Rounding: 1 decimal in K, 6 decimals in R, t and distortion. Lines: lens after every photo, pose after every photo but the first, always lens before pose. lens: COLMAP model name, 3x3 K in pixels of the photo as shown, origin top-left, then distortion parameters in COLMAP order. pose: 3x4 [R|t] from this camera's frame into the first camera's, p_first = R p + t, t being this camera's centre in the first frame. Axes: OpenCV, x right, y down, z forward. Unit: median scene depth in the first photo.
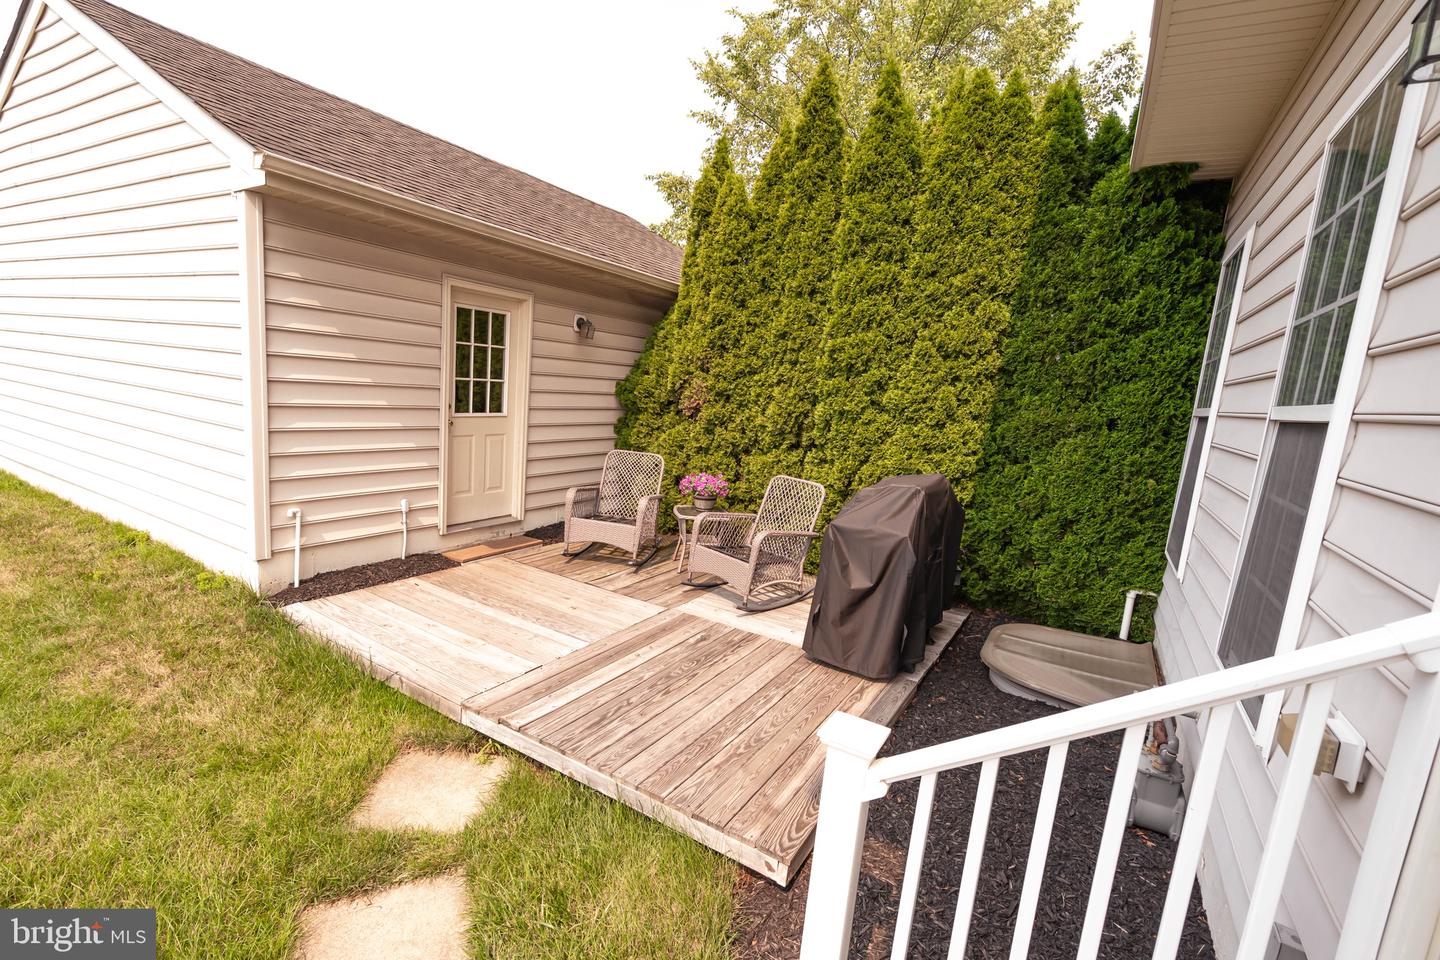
lens RADIAL K [[645.6, 0, 720.0], [0, 645.6, 480.0], [0, 0, 1]] dist [-0.012553, 0.000197]
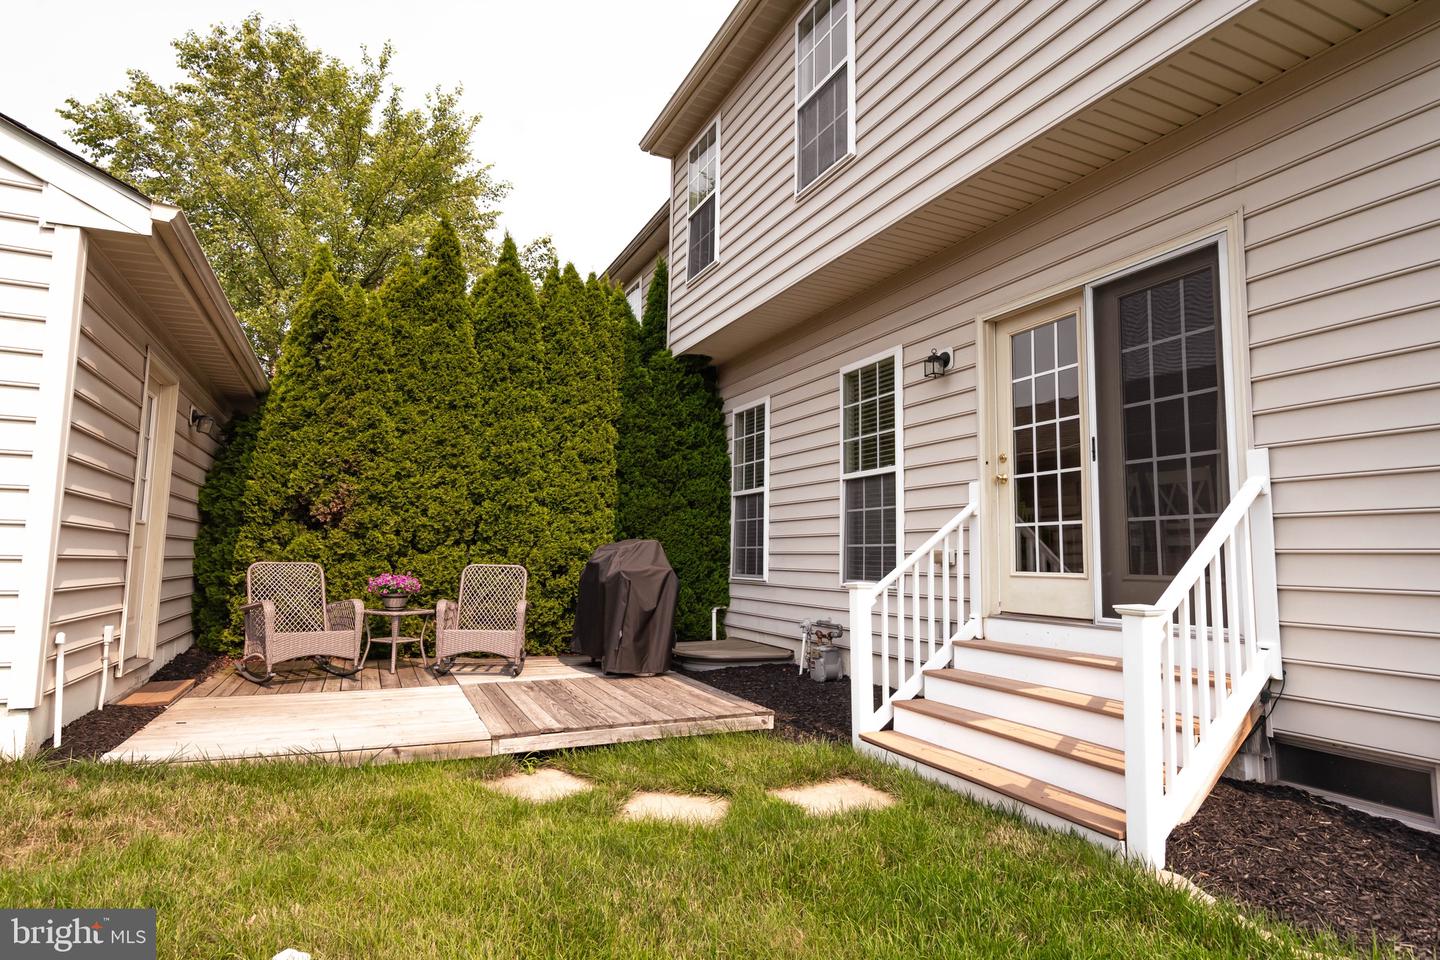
lens RADIAL K [[771.7, 0, 720.0], [0, 771.7, 480.0], [0, 0, 1]] dist [-0.001164, -0.000244]
pose [[0.559176, 0.009958, 0.828989, -0.835213], [0.160101, 0.979809, -0.119762, 0.083825], [-0.813443, 0.199690, 0.546291, -0.103835]]
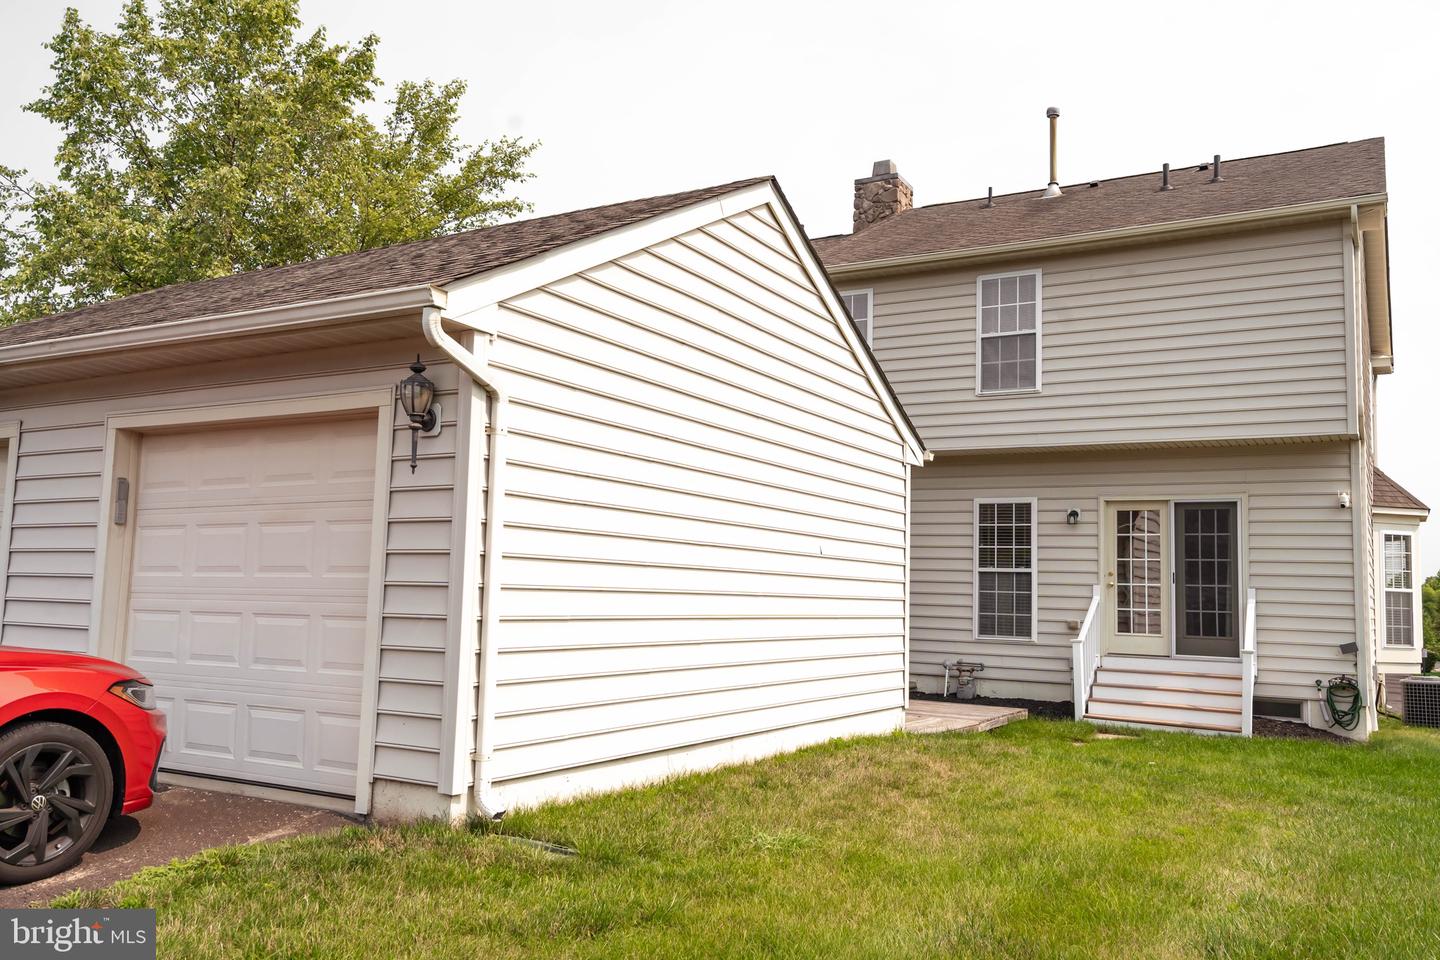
lens RADIAL K [[1154.6, 0, 720.0], [0, 1154.6, 480.0], [0, 0, 1]] dist [0.003353, 0.002302]
pose [[-0.014343, 0.013863, 0.999801, -2.731201], [0.125998, 0.991959, -0.011947, -0.336891], [-0.991927, 0.125802, -0.015975, 1.157759]]
